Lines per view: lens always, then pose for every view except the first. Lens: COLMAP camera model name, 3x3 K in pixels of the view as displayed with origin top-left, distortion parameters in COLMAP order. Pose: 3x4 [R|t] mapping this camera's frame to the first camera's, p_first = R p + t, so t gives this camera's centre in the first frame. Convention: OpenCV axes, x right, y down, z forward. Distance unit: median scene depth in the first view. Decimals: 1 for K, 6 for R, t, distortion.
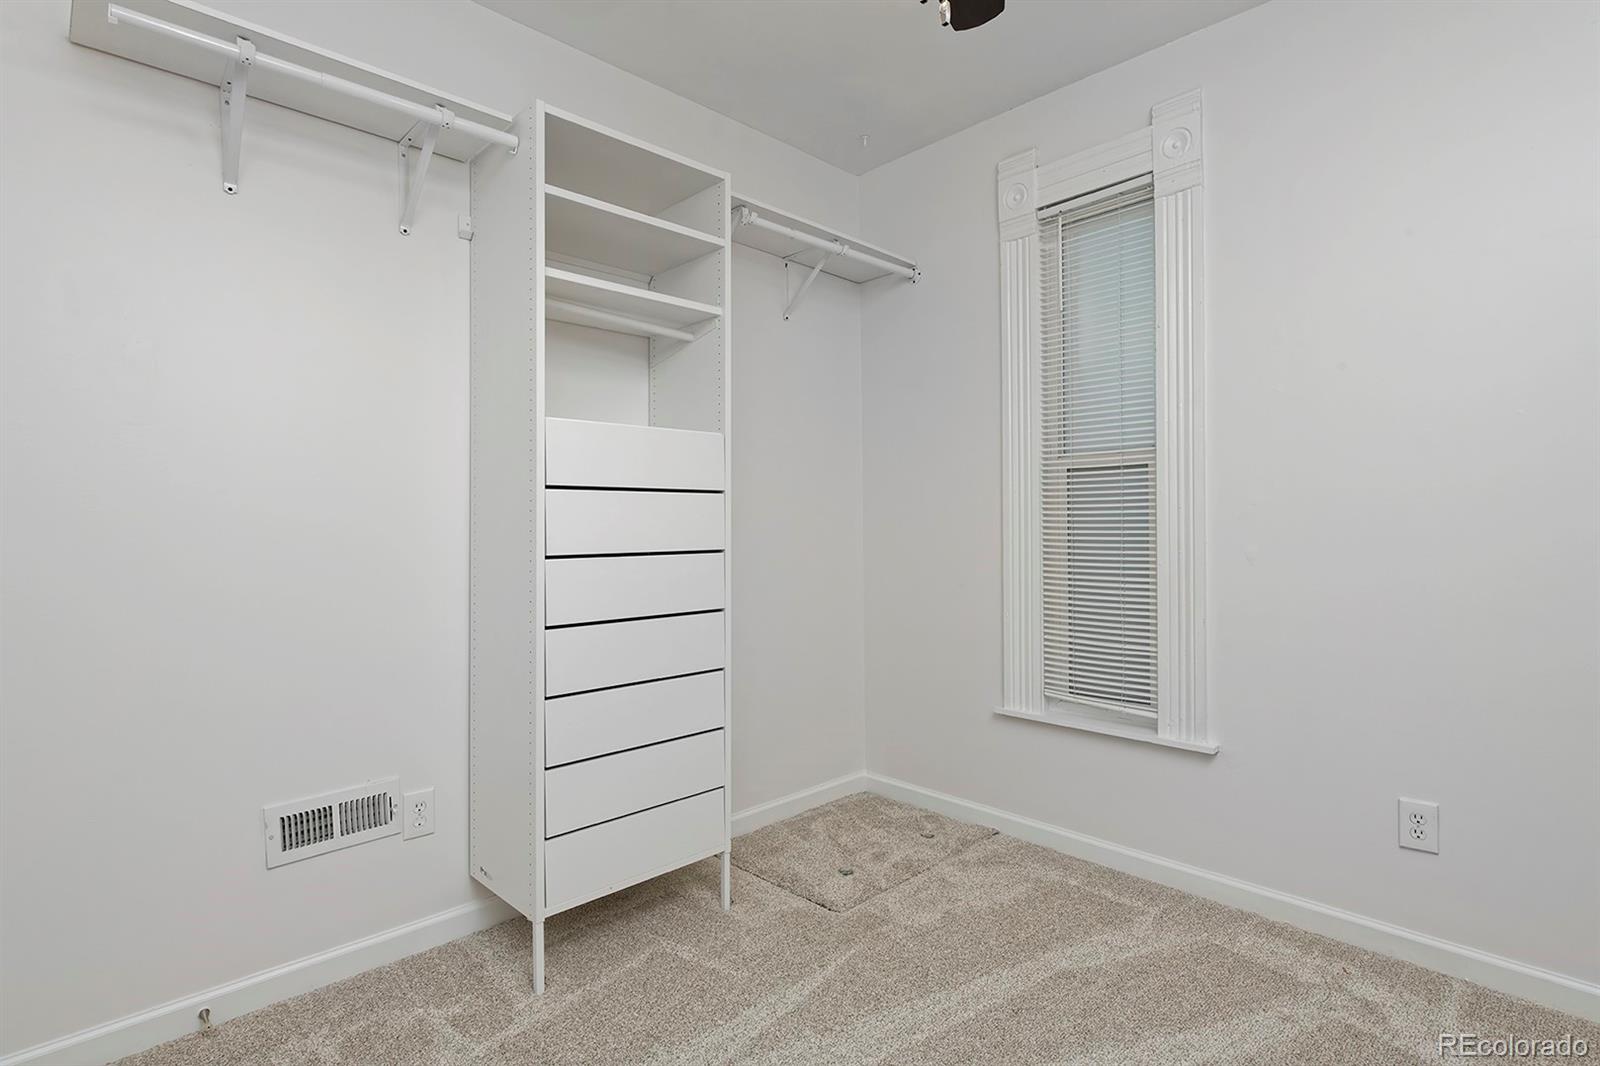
lens RADIAL K [[794.9, 0, 802.0], [0, 794.9, 540.1], [0, 0, 1]] dist [-0.005081, 0.000556]
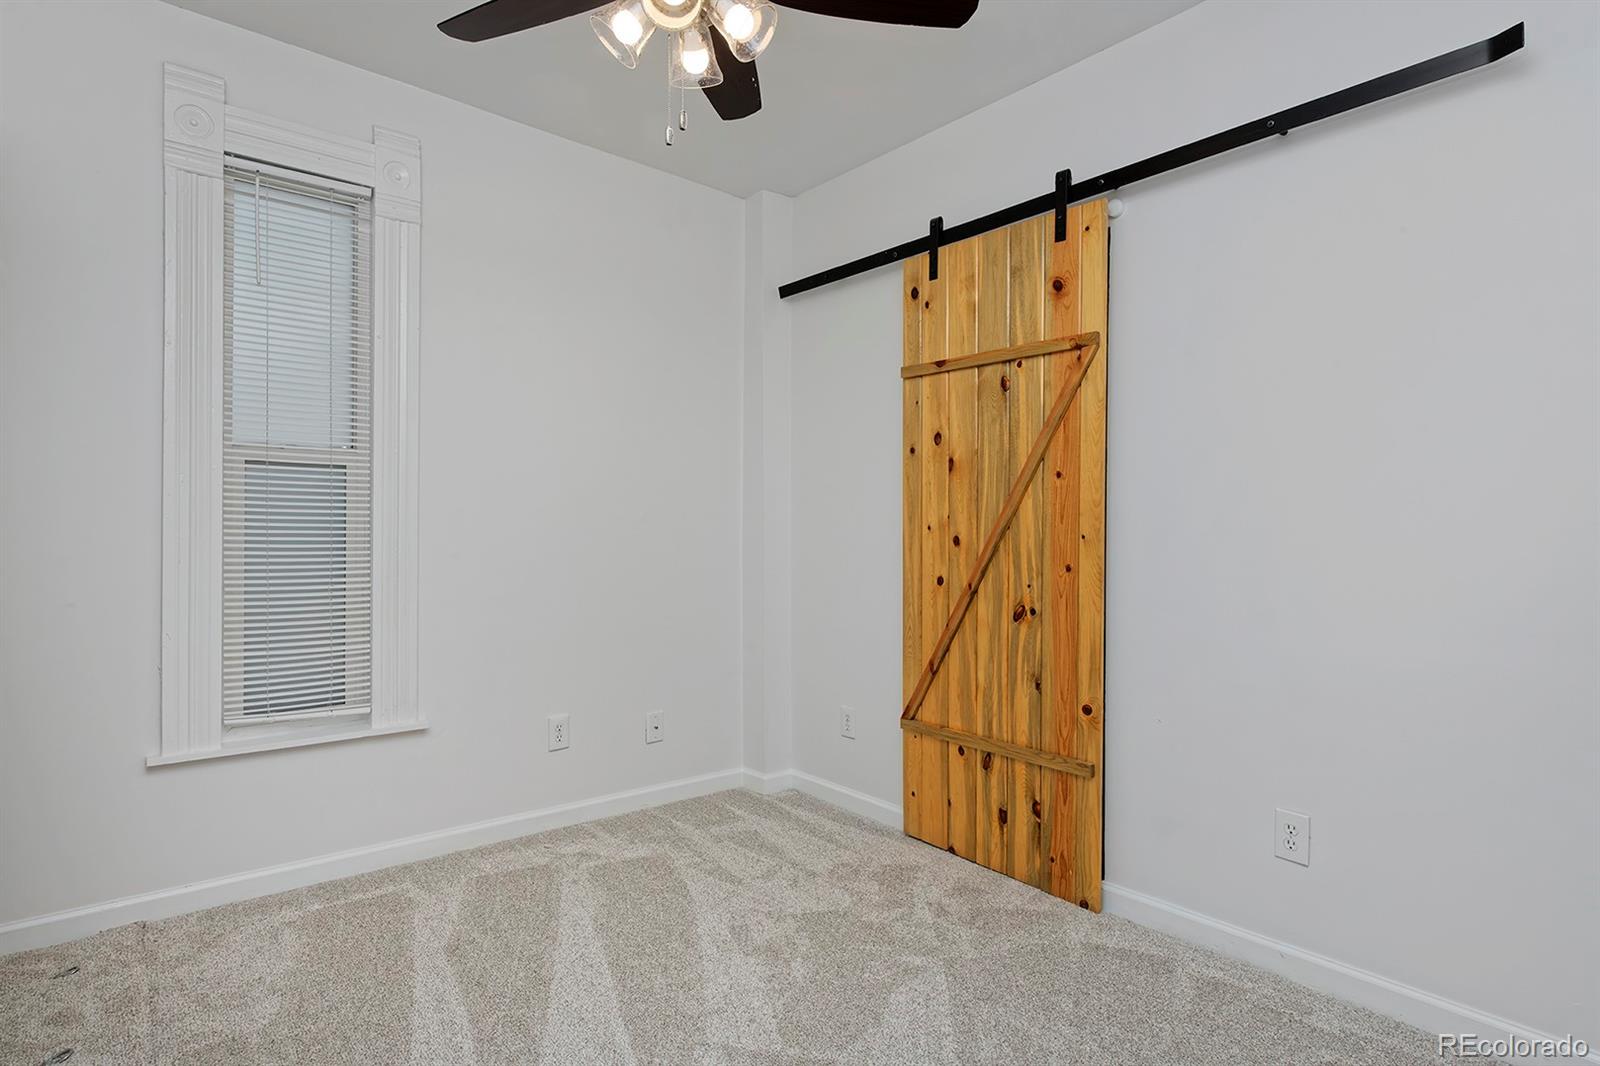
lens RADIAL K [[824.1, 0, 801.7], [0, 824.1, 527.4], [0, 0, 1]] dist [-0.001382, -0.001656]
pose [[0.071862, 0.011811, 0.997345, -0.597684], [0.011925, 0.999848, -0.012700, 0.004206], [-0.997343, 0.012806, 0.071710, 0.363371]]
